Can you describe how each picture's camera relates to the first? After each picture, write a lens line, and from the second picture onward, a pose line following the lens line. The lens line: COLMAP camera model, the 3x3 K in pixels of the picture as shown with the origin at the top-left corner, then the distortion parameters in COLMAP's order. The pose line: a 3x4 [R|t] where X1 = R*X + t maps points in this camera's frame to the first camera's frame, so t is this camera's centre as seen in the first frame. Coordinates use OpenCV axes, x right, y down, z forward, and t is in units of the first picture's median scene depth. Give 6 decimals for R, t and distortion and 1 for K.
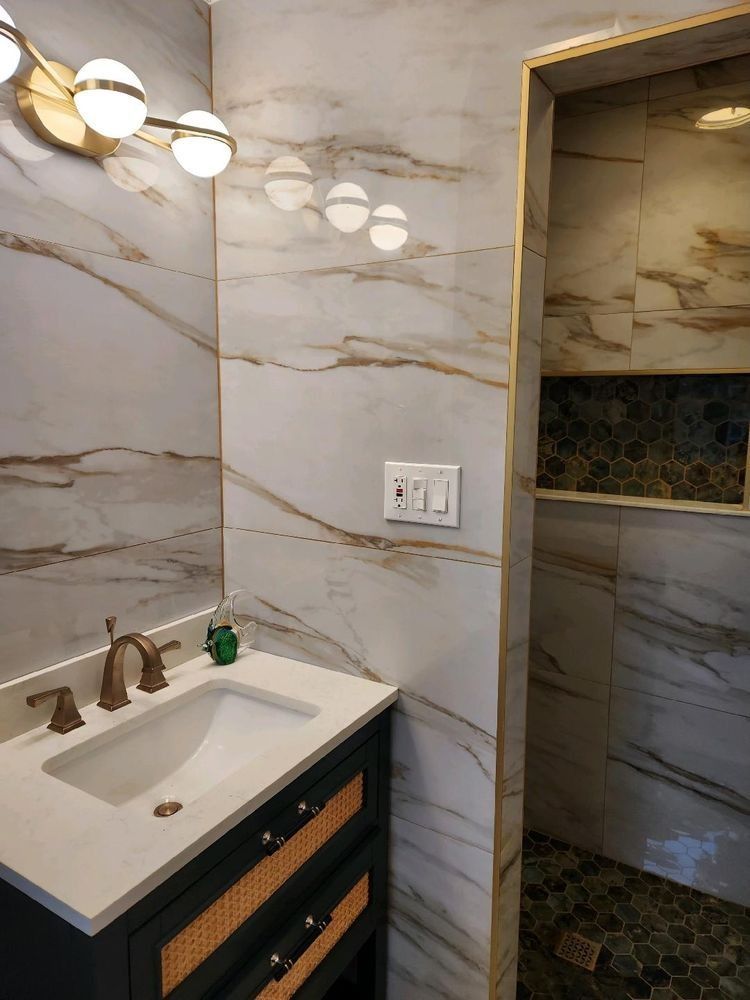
lens RADIAL K [[669.7, 0, 374.7], [0, 669.7, 498.8], [0, 0, 1]] dist [0.063656, -0.010336]
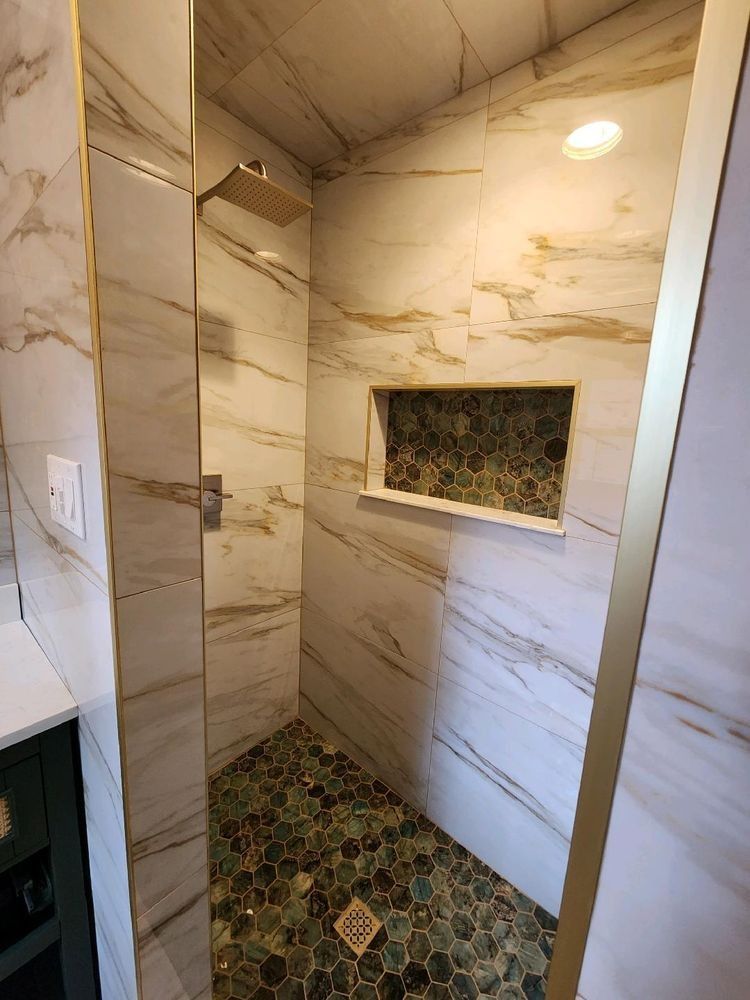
lens RADIAL K [[403.6, 0, 373.0], [0, 403.6, 497.8], [0, 0, 1]] dist [0.019260, -0.000059]
pose [[0.985852, 0.067495, -0.153425, 0.343915], [-0.062458, 0.997346, 0.037422, -0.029986], [0.155544, -0.027310, 0.987451, 0.362894]]
